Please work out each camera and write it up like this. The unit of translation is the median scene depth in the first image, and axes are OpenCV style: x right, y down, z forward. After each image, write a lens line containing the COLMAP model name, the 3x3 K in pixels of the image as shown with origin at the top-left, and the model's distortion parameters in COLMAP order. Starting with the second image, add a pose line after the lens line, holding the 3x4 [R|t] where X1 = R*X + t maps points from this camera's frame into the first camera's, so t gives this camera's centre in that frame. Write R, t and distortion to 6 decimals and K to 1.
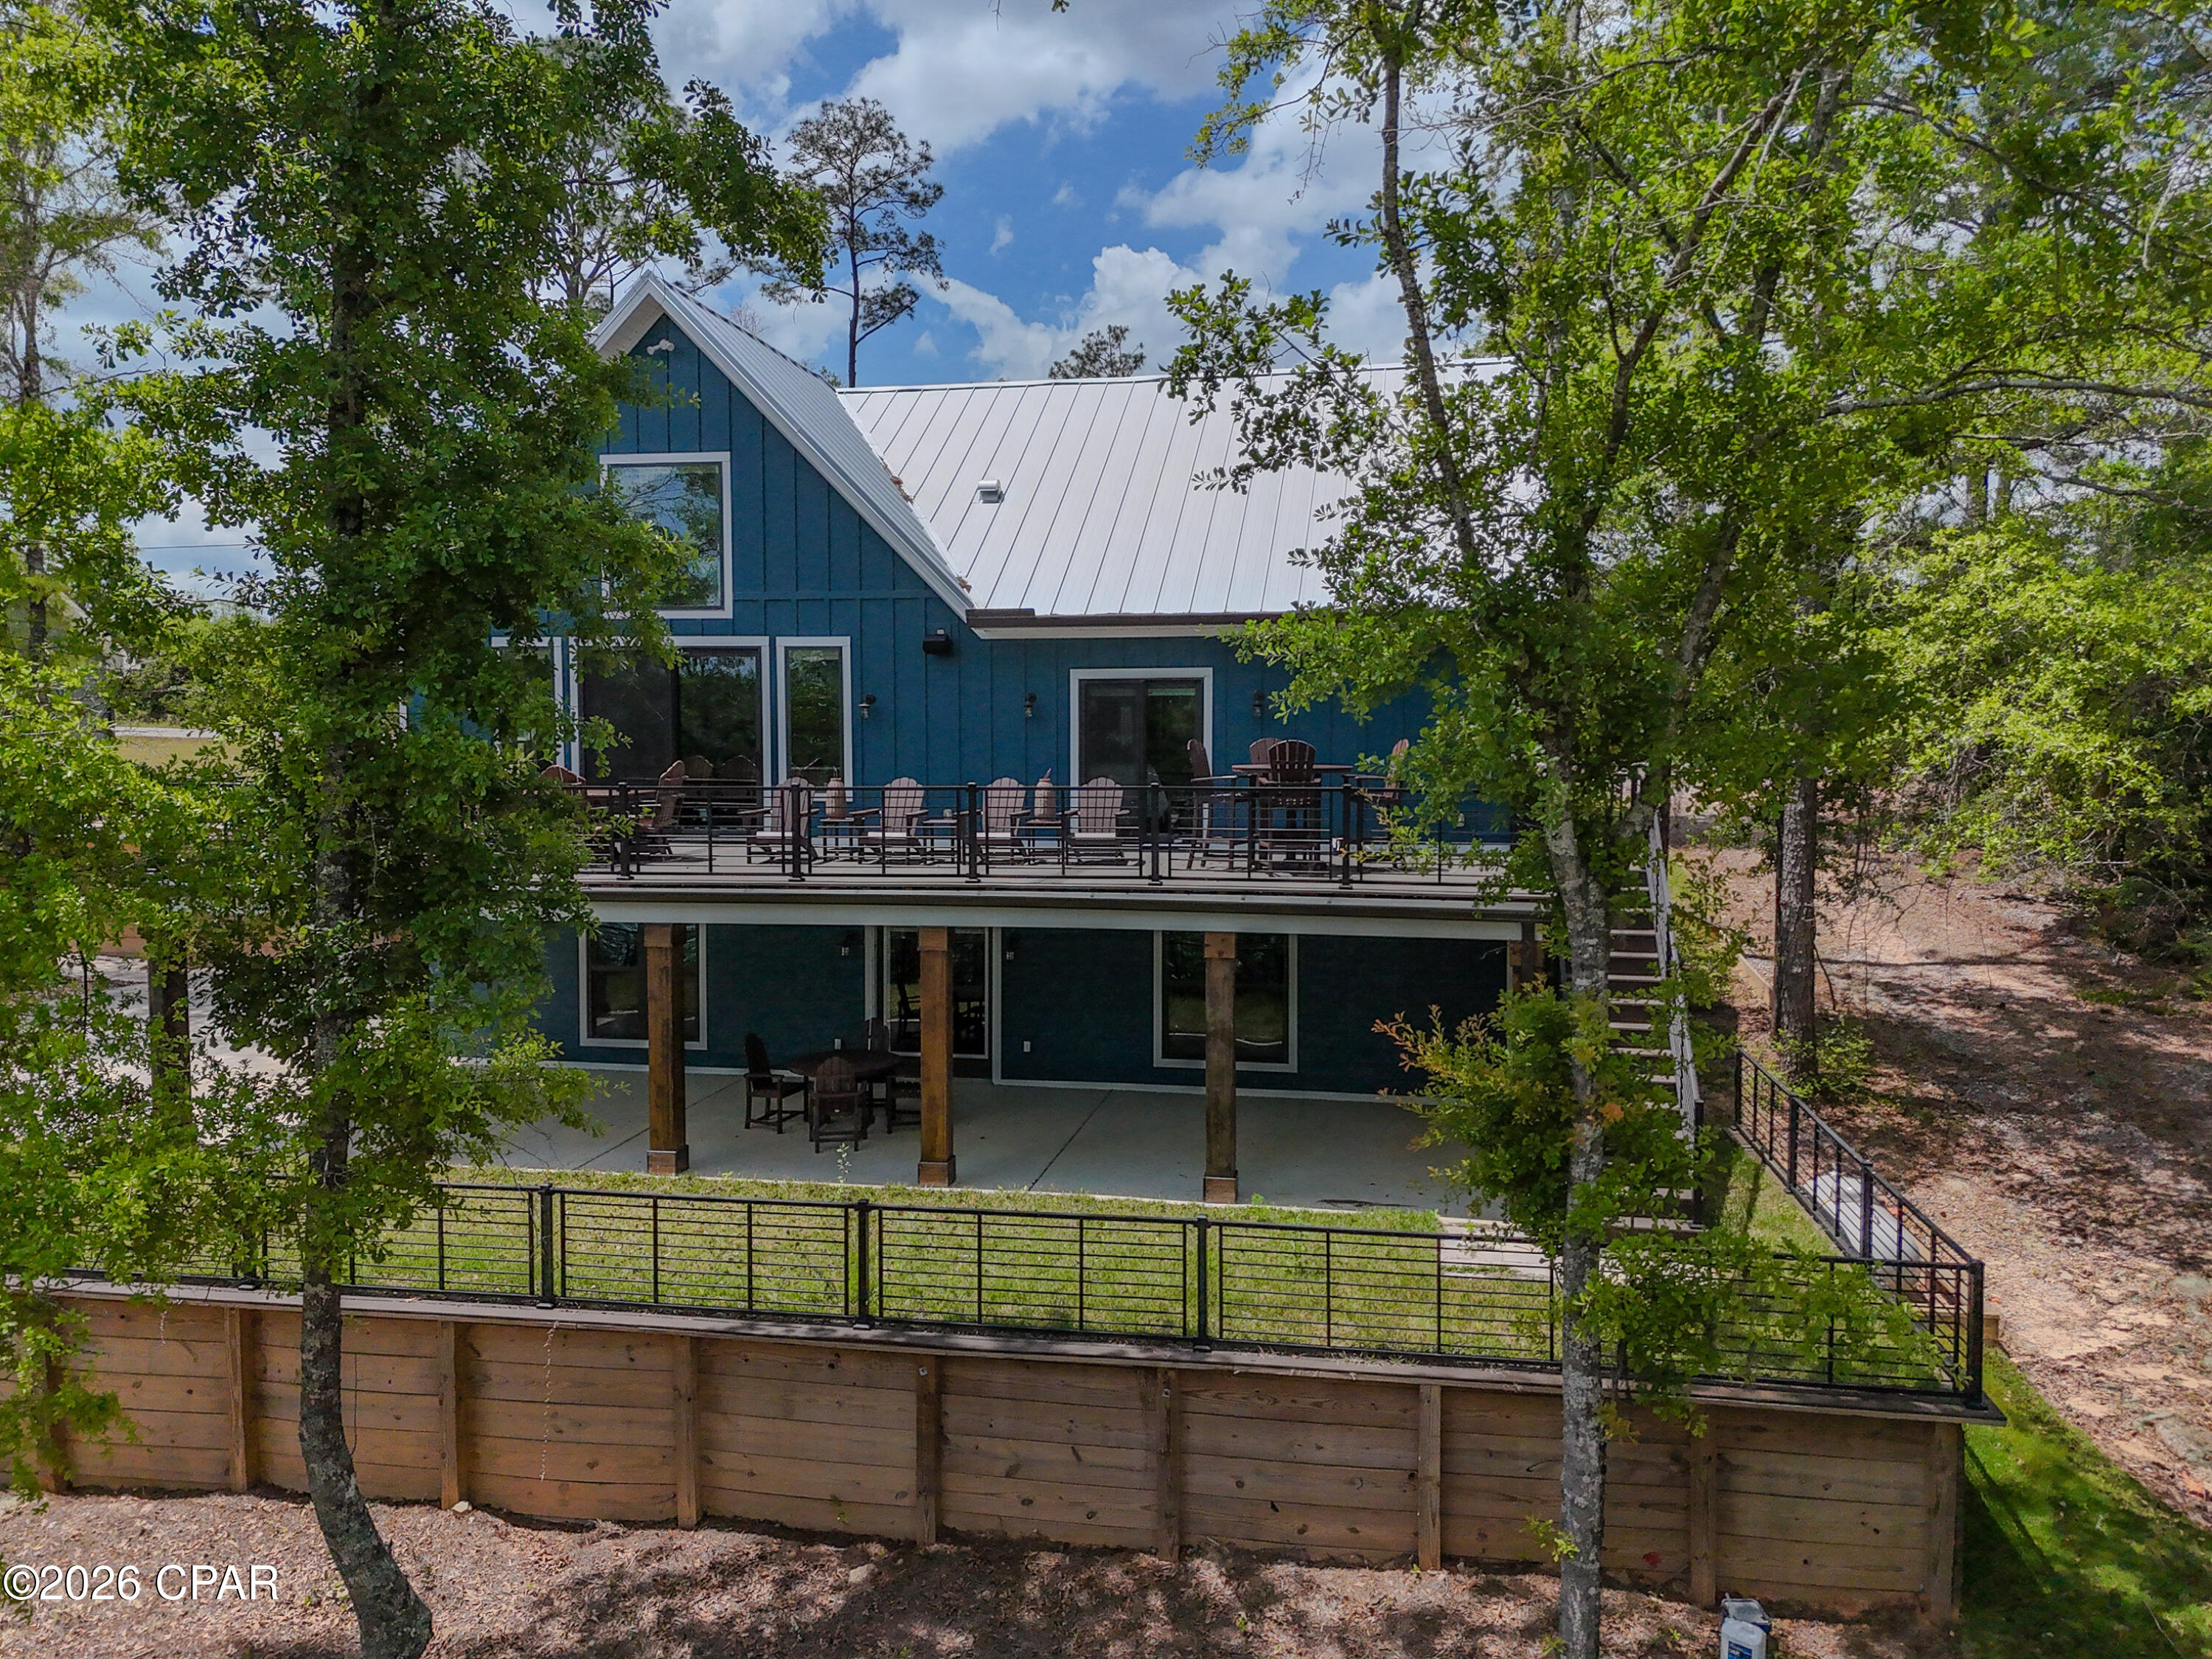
lens RADIAL K [[1539.0, 0, 1106.0], [0, 1539.0, 829.5], [0, 0, 1]] dist [0.060377, -0.045276]
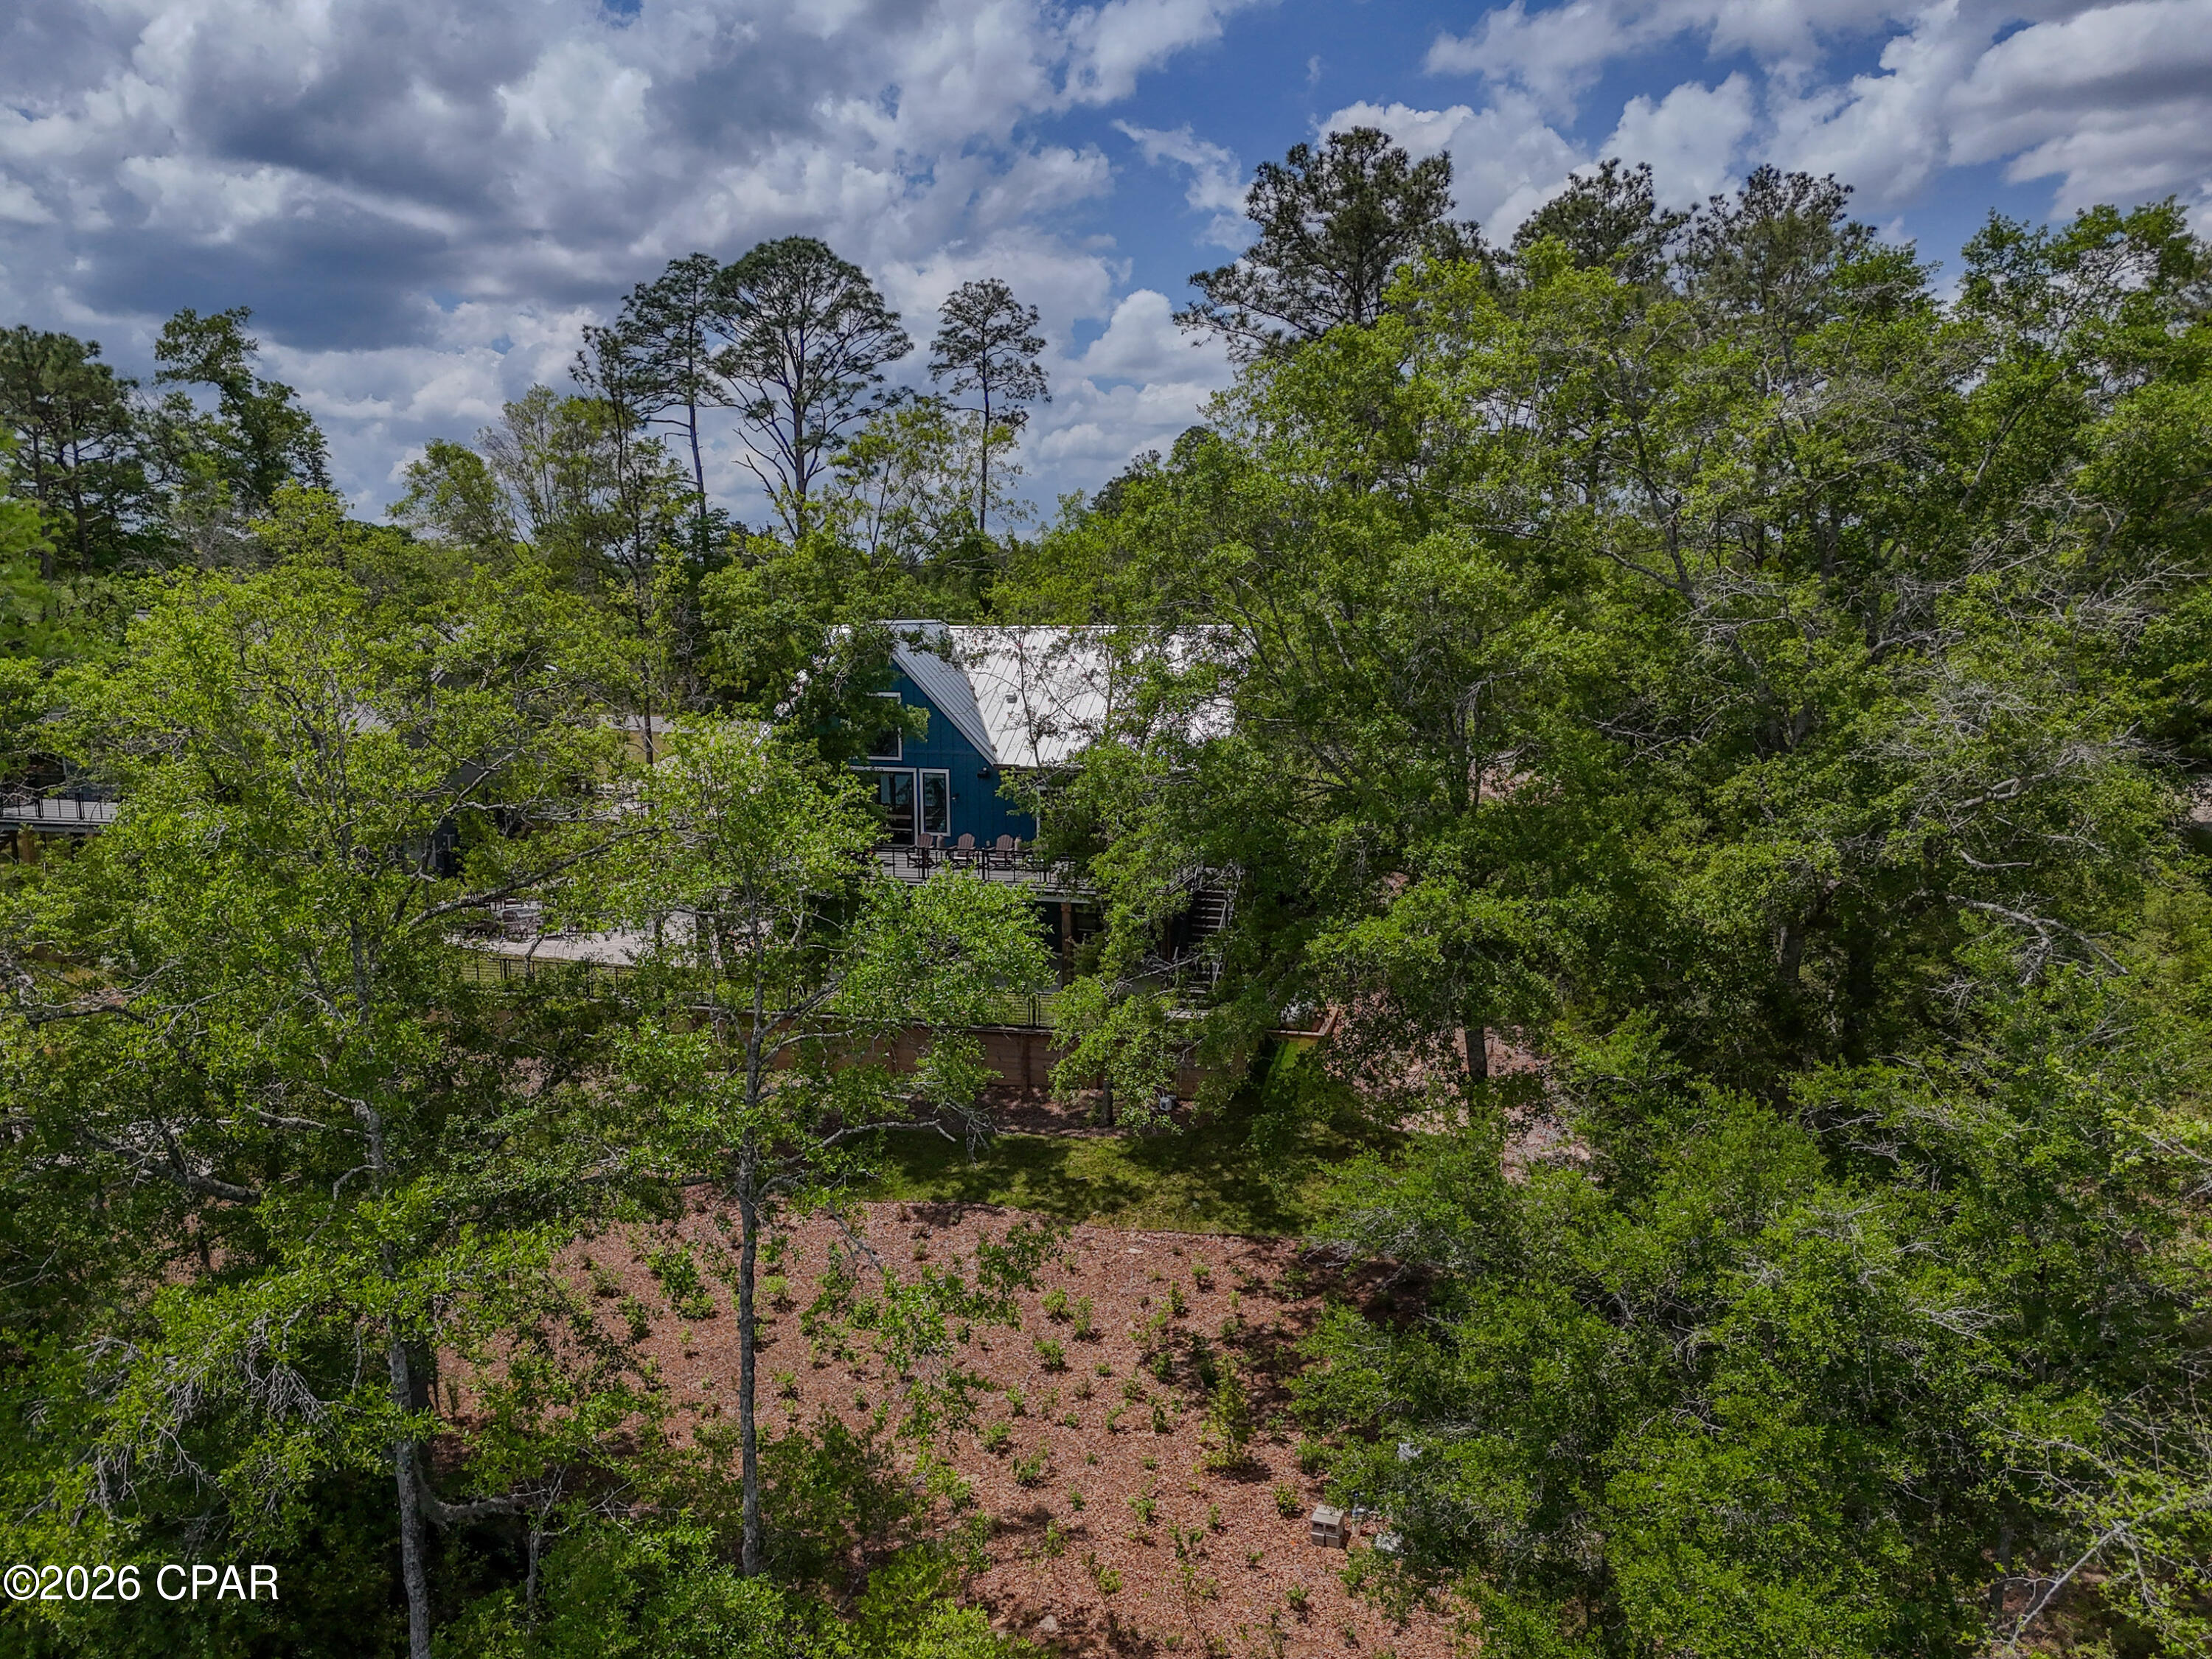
lens RADIAL K [[1539.0, 0, 1106.0], [0, 1539.0, 829.5], [0, 0, 1]] dist [0.060377, -0.045276]
pose [[0.994247, 0.020976, -0.105037, 0.118191], [-0.012265, 0.996482, 0.082907, -0.081459], [0.106407, -0.081142, 0.991006, -0.486896]]
